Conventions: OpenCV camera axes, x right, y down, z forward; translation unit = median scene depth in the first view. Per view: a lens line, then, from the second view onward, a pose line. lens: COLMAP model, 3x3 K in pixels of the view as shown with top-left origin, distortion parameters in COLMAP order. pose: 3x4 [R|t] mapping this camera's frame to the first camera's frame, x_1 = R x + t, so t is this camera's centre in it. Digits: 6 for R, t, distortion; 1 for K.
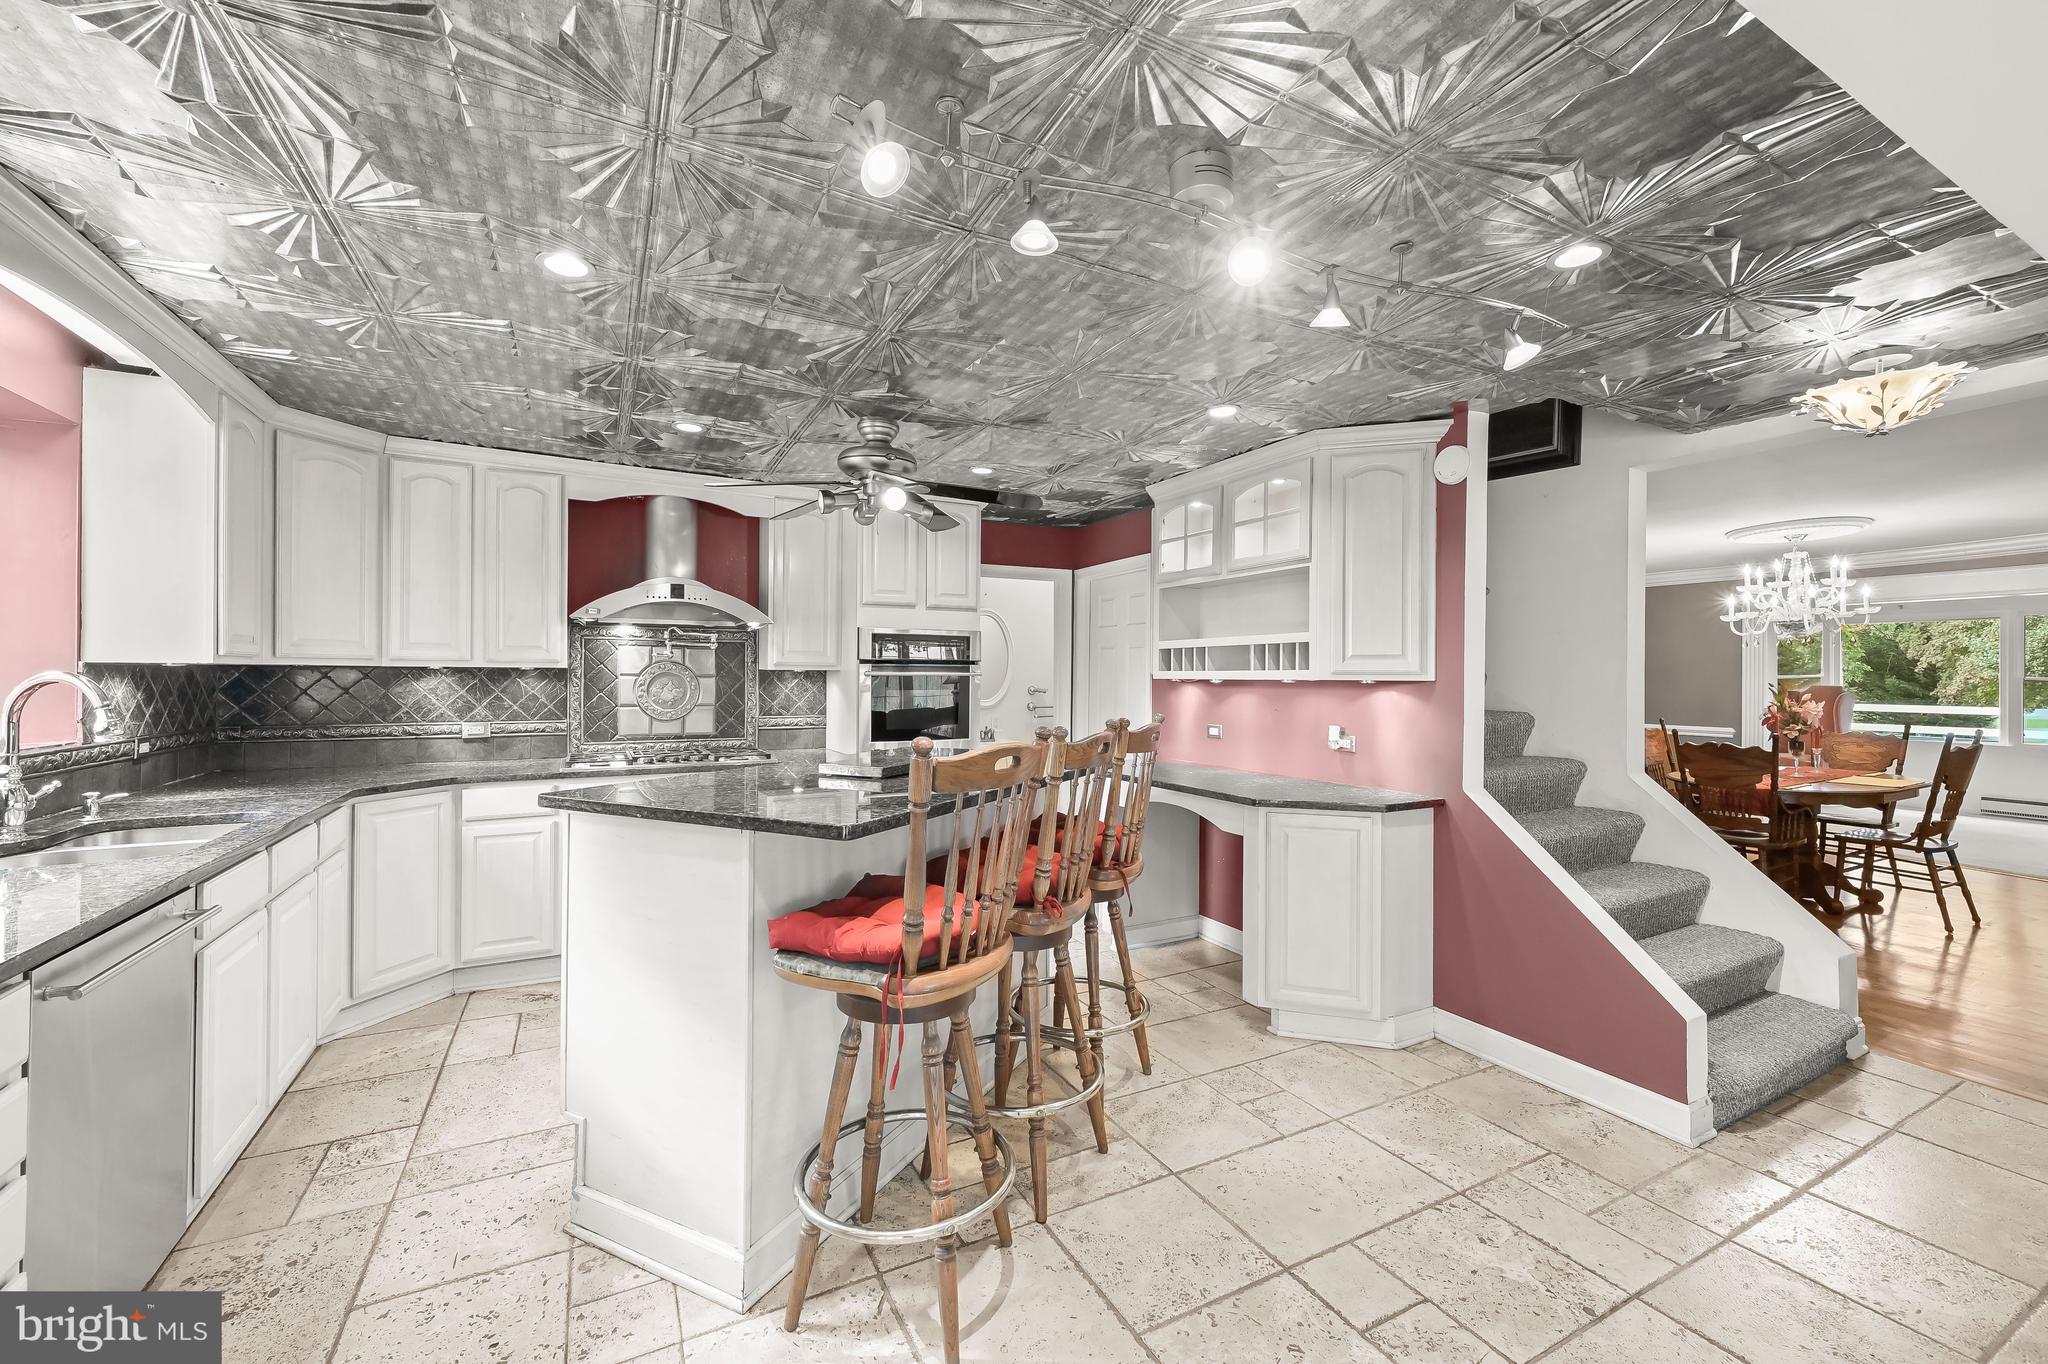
lens RADIAL K [[830.1, 0, 1034.8], [0, 830.1, 674.1], [0, 0, 1]] dist [-0.000034, 0.000142]
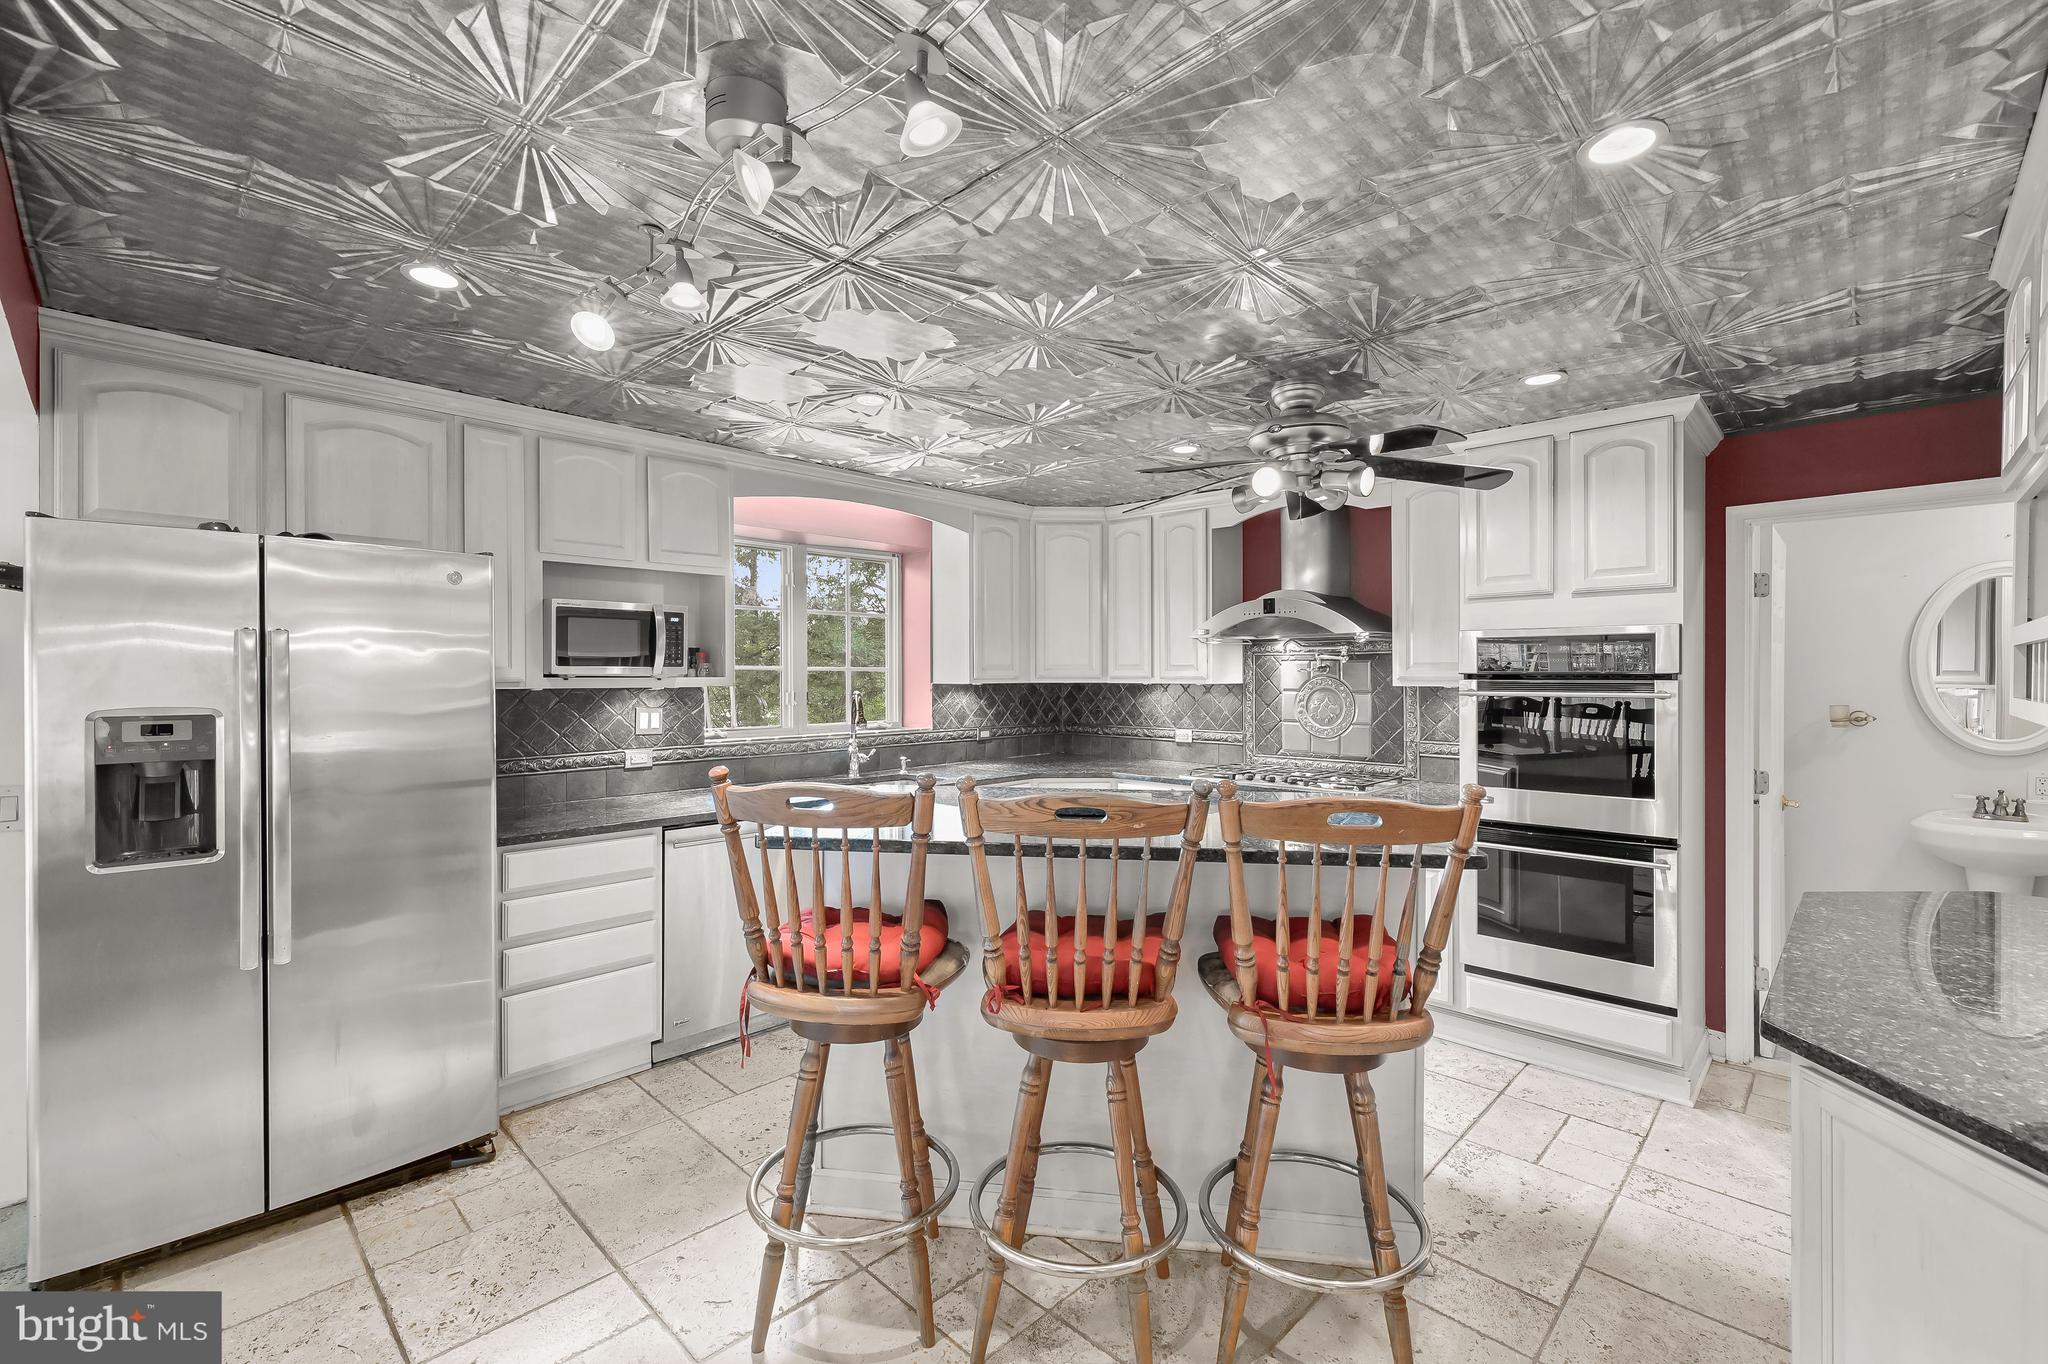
lens RADIAL K [[870.2, 0, 1032.6], [0, 870.2, 677.5], [0, 0, 1]] dist [-0.000801, -0.000117]
pose [[0.311994, -0.001443, -0.950083, 0.455357], [0.004038, 0.999992, -0.000192, -0.017231], [0.950076, -0.003776, 0.311997, 0.425936]]
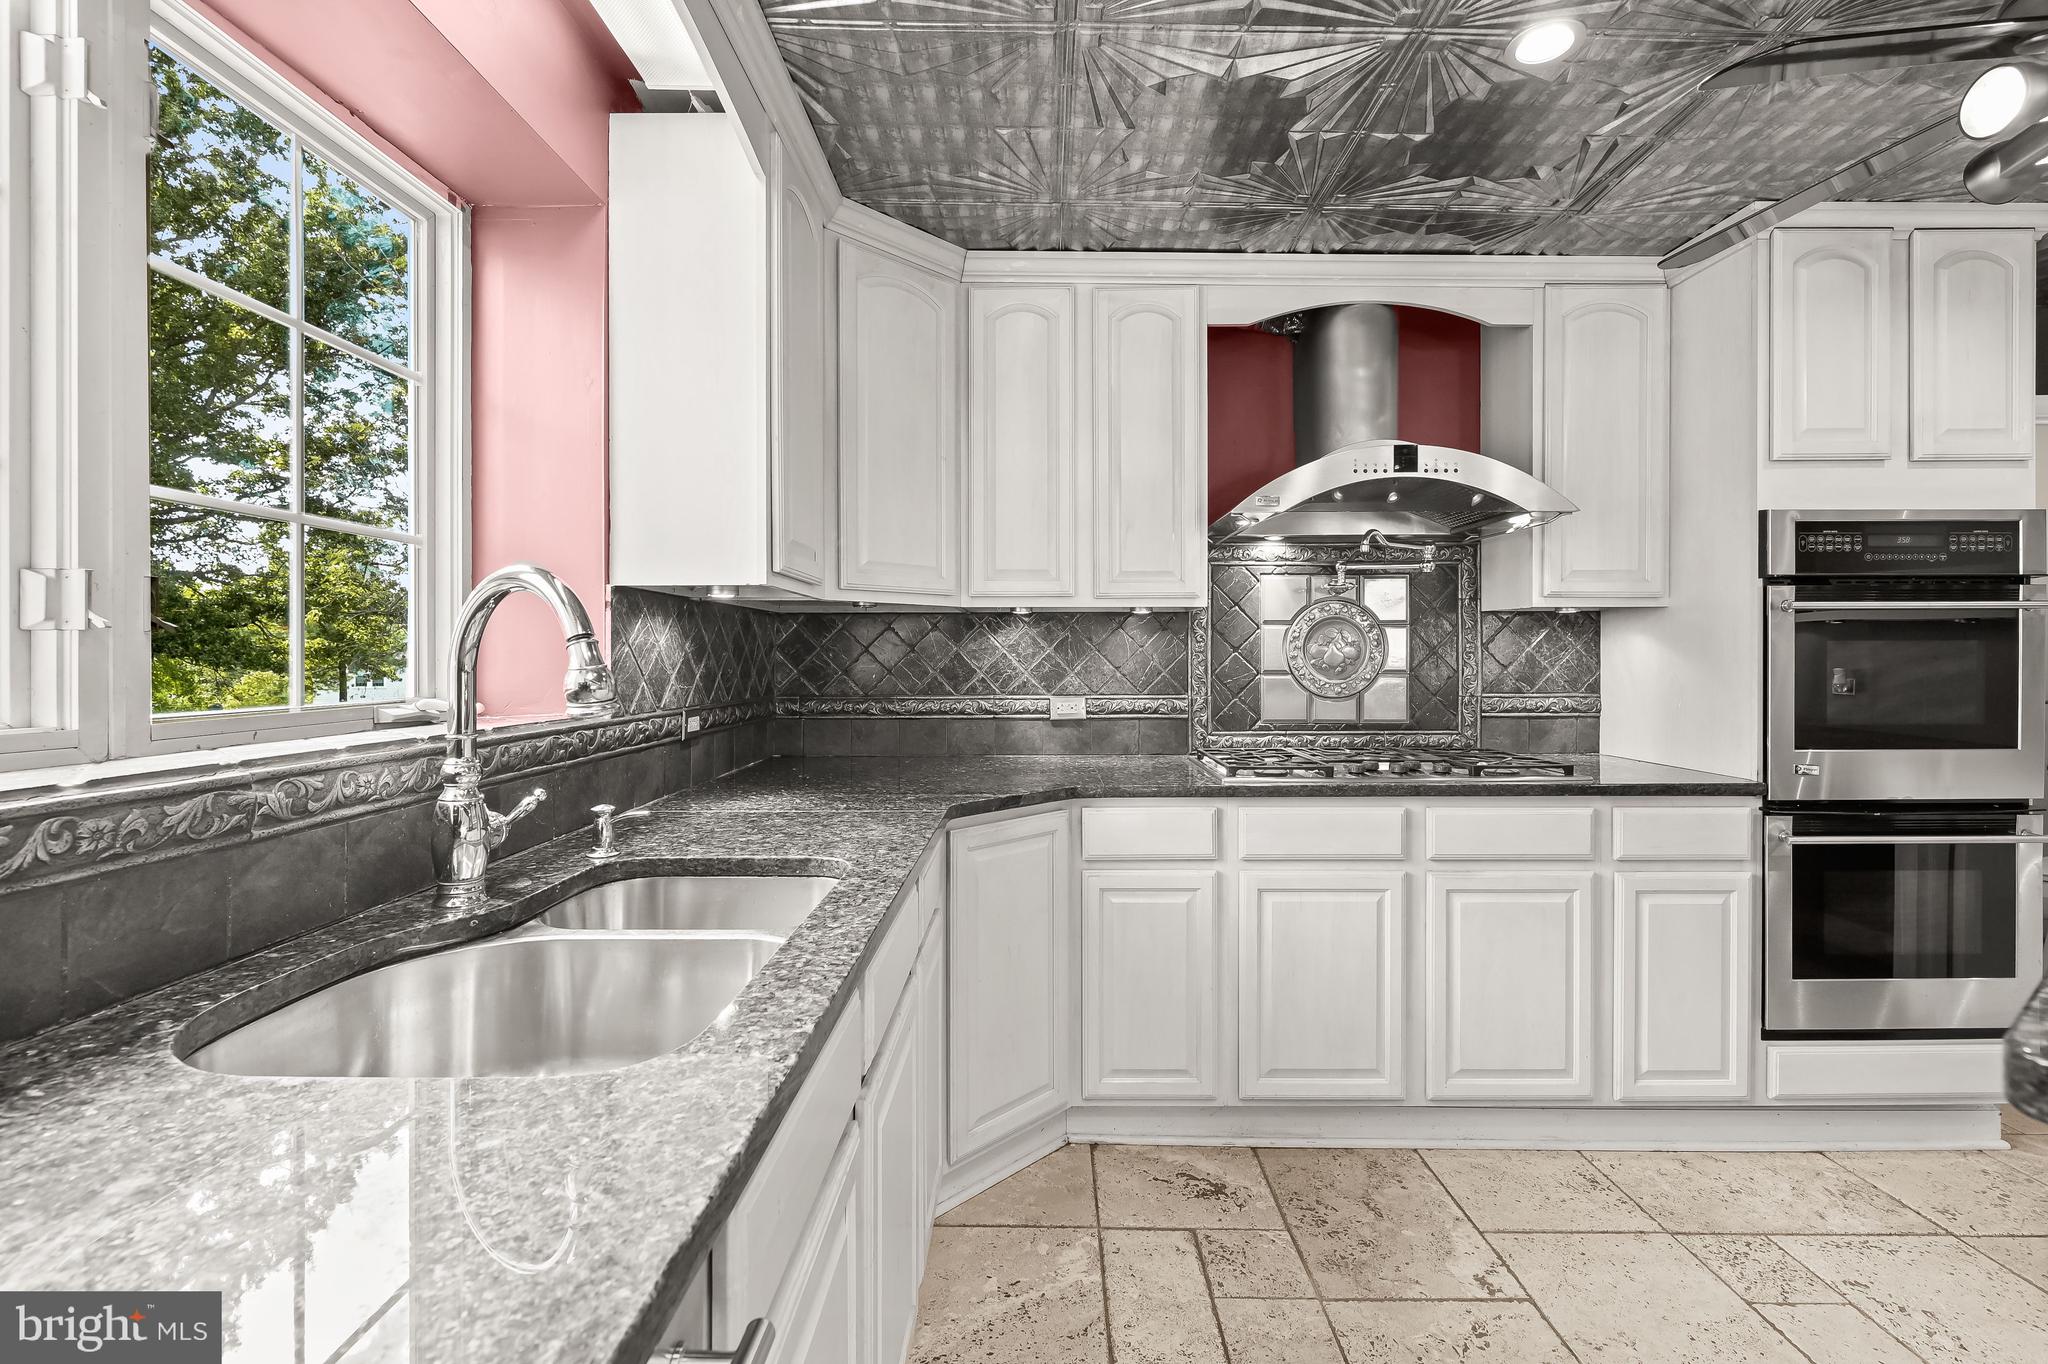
lens RADIAL K [[882.0, 0, 1038.4], [0, 882.0, 658.5], [0, 0, 1]] dist [0.000074, 0.000230]
pose [[0.880837, -0.007104, -0.473366, -0.376866], [0.007786, 0.999970, -0.000518, 0.029395], [0.473355, -0.003230, 0.880866, 0.388324]]
